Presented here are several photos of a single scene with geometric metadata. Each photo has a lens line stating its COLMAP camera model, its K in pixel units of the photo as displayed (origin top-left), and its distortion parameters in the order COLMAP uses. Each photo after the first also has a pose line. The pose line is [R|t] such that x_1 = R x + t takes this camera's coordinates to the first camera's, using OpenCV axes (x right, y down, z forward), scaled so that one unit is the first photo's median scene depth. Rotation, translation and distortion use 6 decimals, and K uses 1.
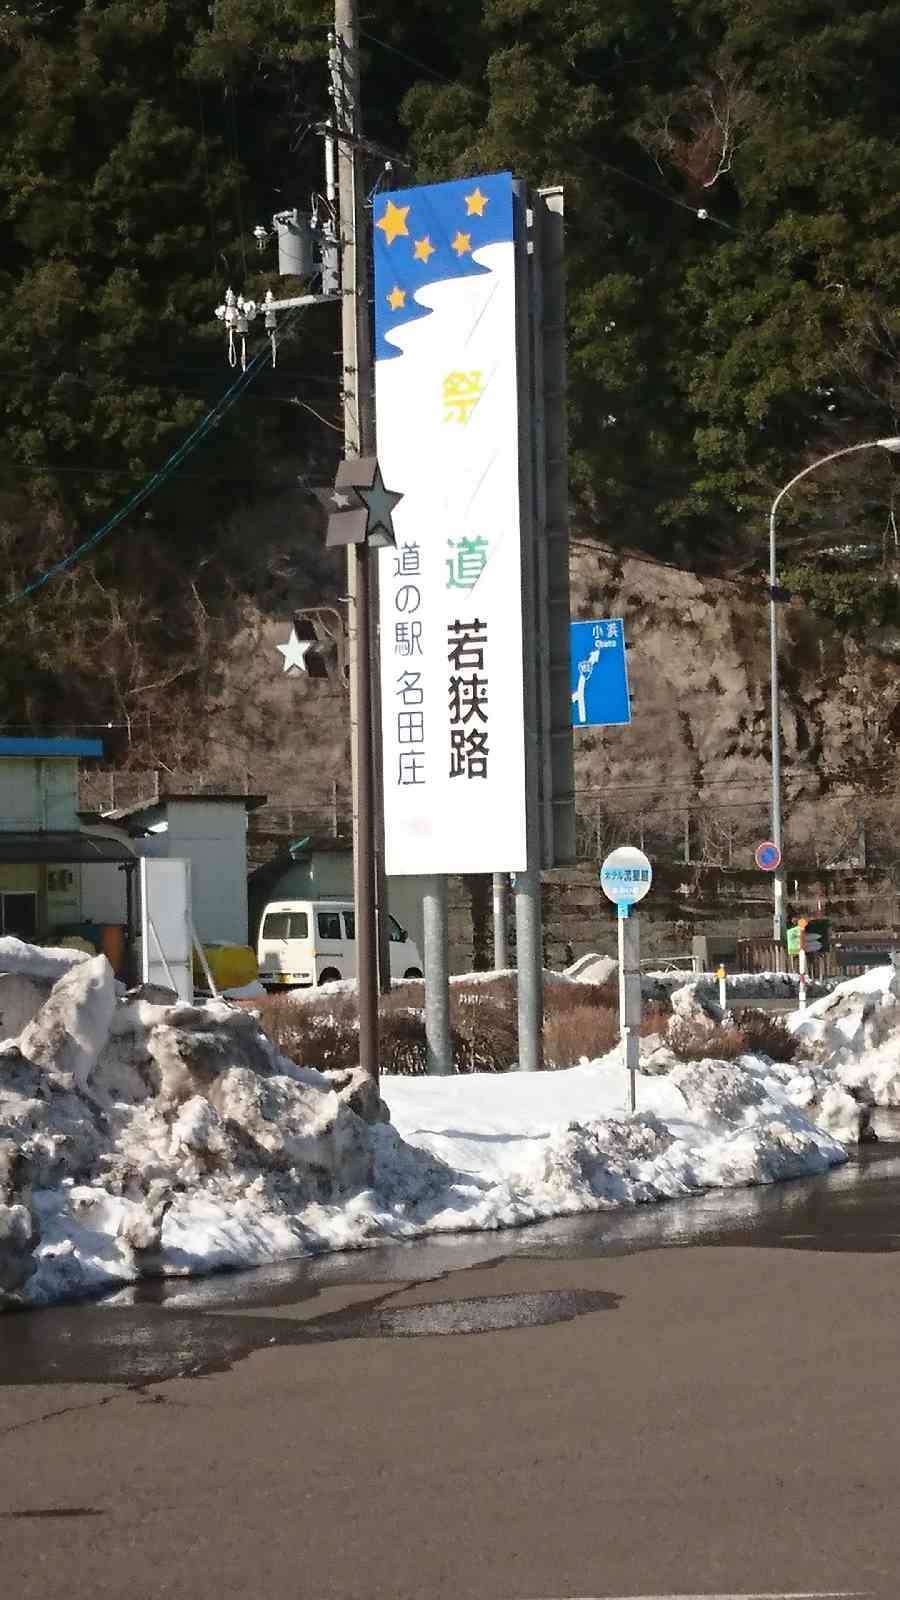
lens RADIAL K [[3604.4, 0, 451.0], [0, 3604.4, 800.4], [0, 0, 1]] dist [0.259961, 0.128819]
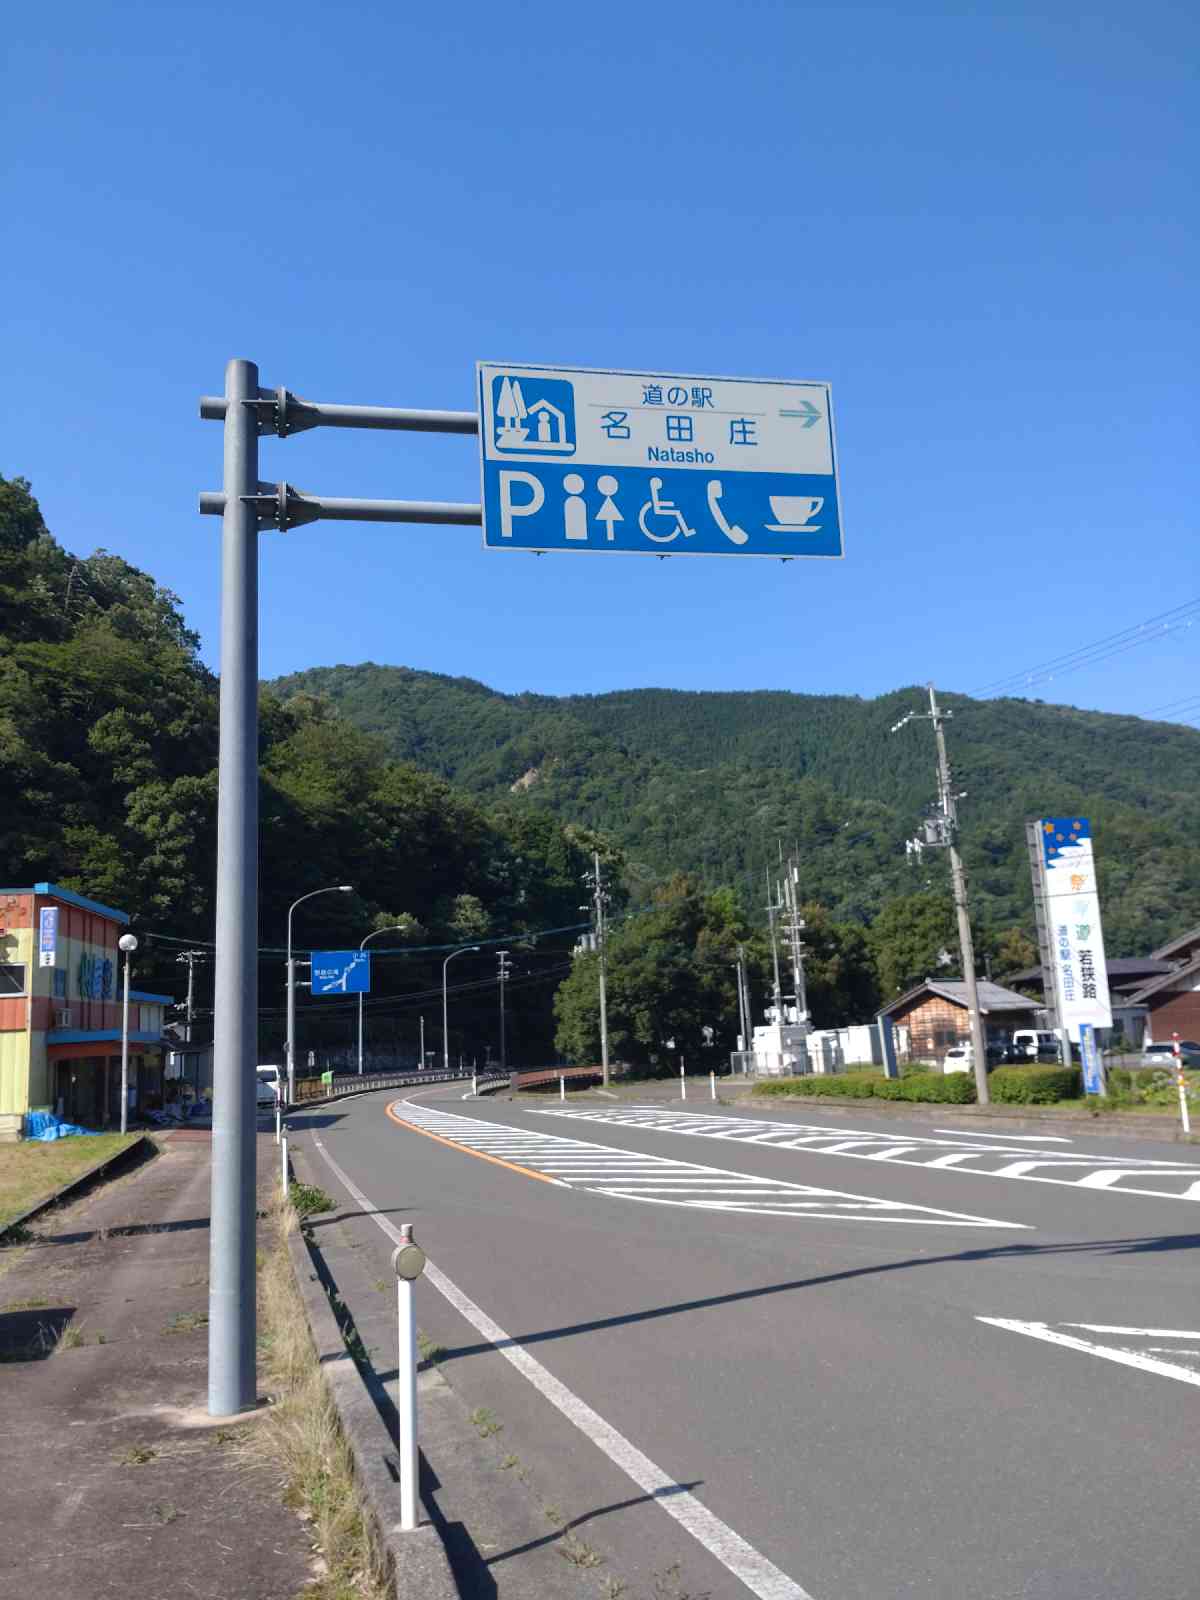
lens RADIAL K [[1317.2, 0, 597.4], [0, 1317.2, 809.9], [0, 0, 1]] dist [0.138752, -0.327914]
pose [[0.673954, 0.110356, 0.730484, -1.196273], [0.014552, 0.986605, -0.162475, 0.015392], [-0.738630, 0.120130, 0.663321, 0.505111]]
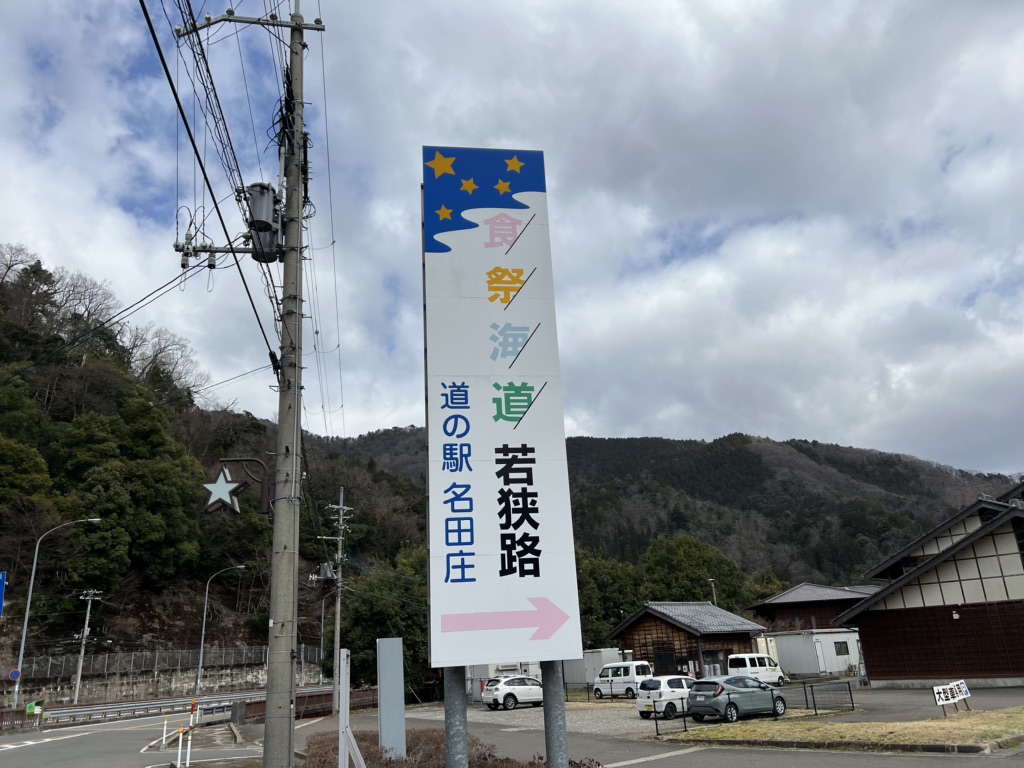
lens RADIAL K [[755.5, 0, 514.2], [0, 755.5, 389.4], [0, 0, 1]] dist [0.158750, -0.228914]
pose [[0.715988, 0.211443, 0.665322, -0.174280], [0.018158, 0.947066, -0.320524, 0.015726], [-0.697876, 0.241572, 0.674249, 0.817093]]
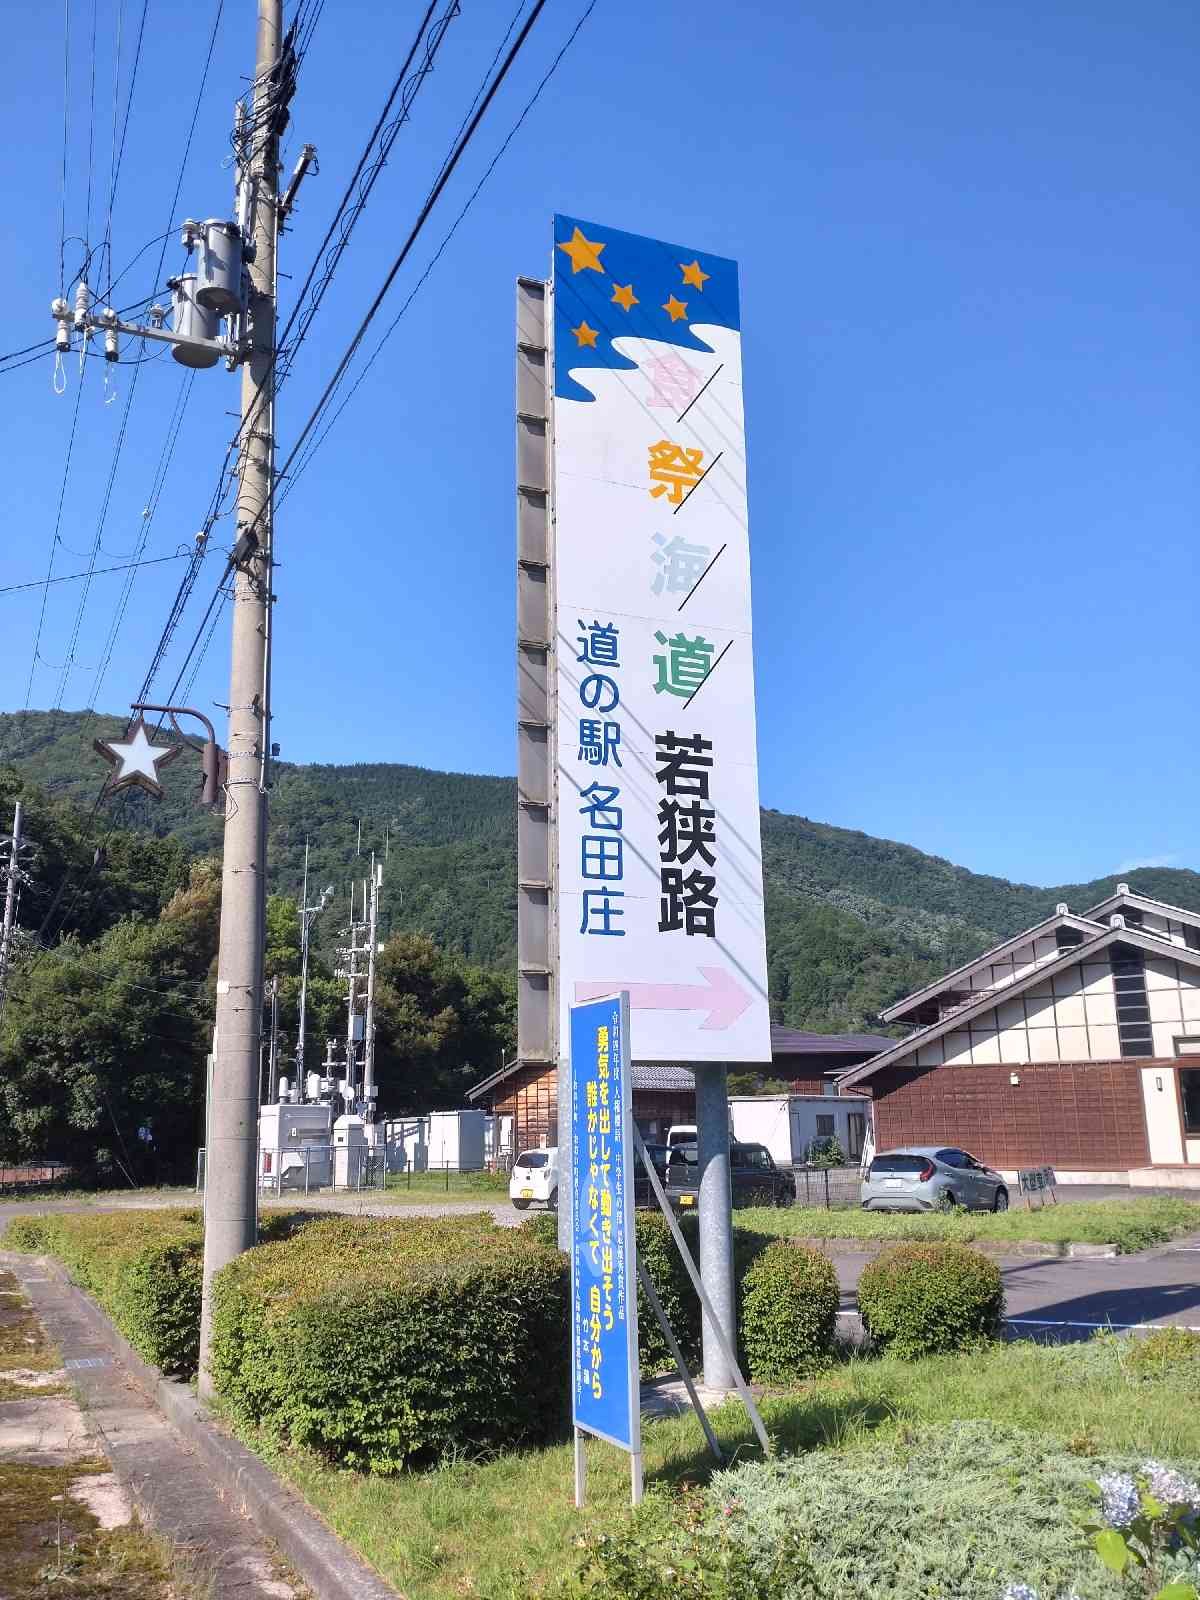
lens RADIAL K [[1317.2, 0, 597.4], [0, 1317.2, 809.9], [0, 0, 1]] dist [0.138752, -0.327914]
pose [[0.515890, 0.209995, 0.830517, -0.241257], [-0.022343, 0.972458, -0.232006, 0.033378], [-0.856363, 0.101133, 0.506373, 0.870388]]
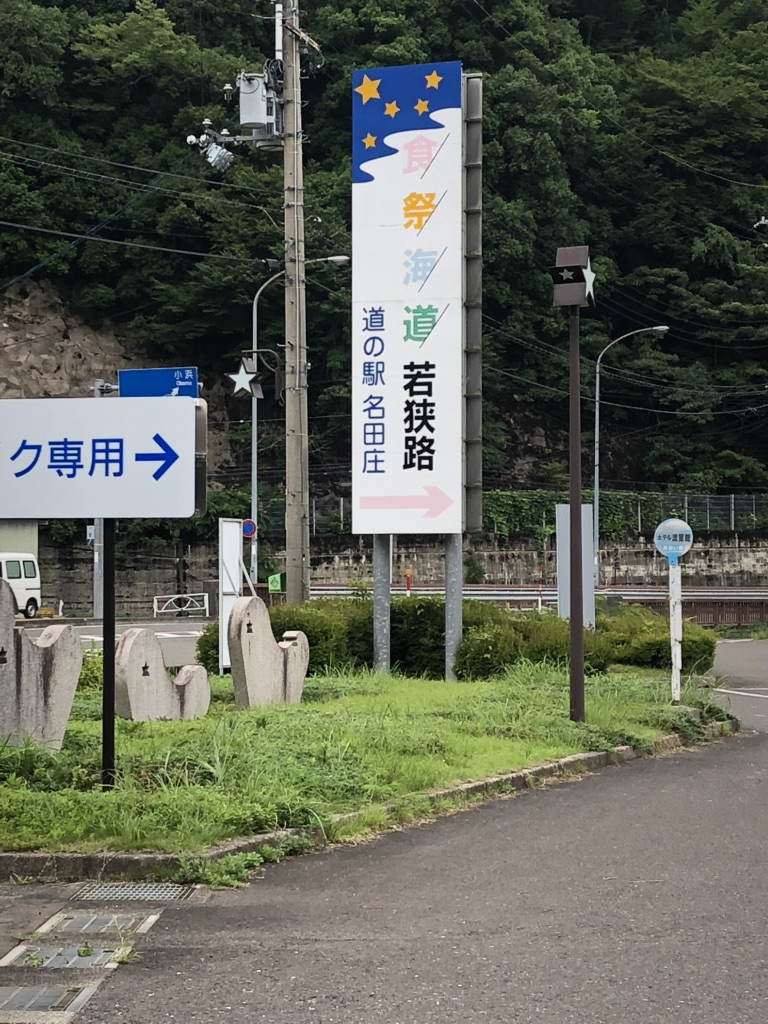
lens RADIAL K [[2355.4, 0, 384.0], [0, 2355.4, 512.0], [0, 0, 1]] dist [0.176116, 0.057383]
pose [[0.970096, 0.024938, 0.241437, -0.240263], [-0.026785, 0.999632, 0.004371, 0.007263], [-0.241239, -0.010707, 0.970407, 0.068275]]
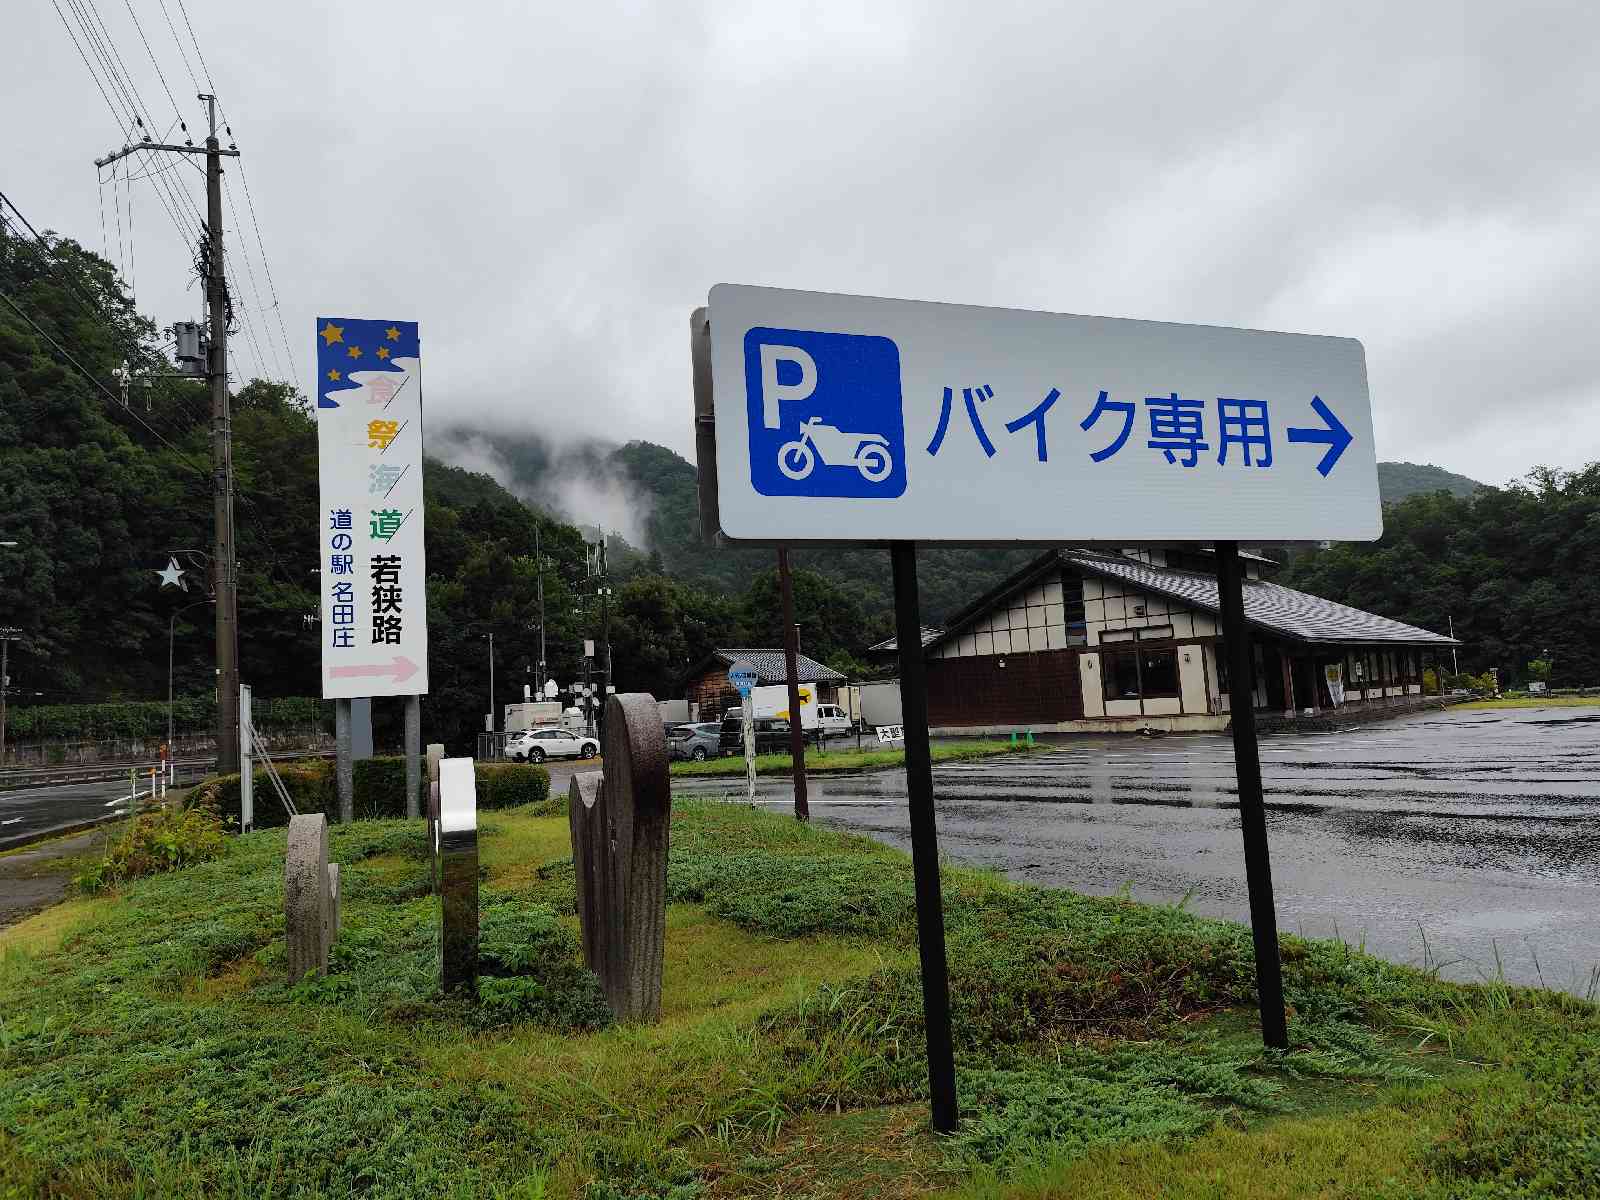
lens RADIAL K [[1091.1, 0, 800.0], [0, 1091.1, 600.0], [0, 0, 1]] dist [0.041885, -0.041867]
pose [[0.602040, 0.063488, 0.795938, -0.305184], [0.021625, 0.995172, -0.095737, 0.028854], [-0.798173, 0.074850, 0.597760, 0.508317]]
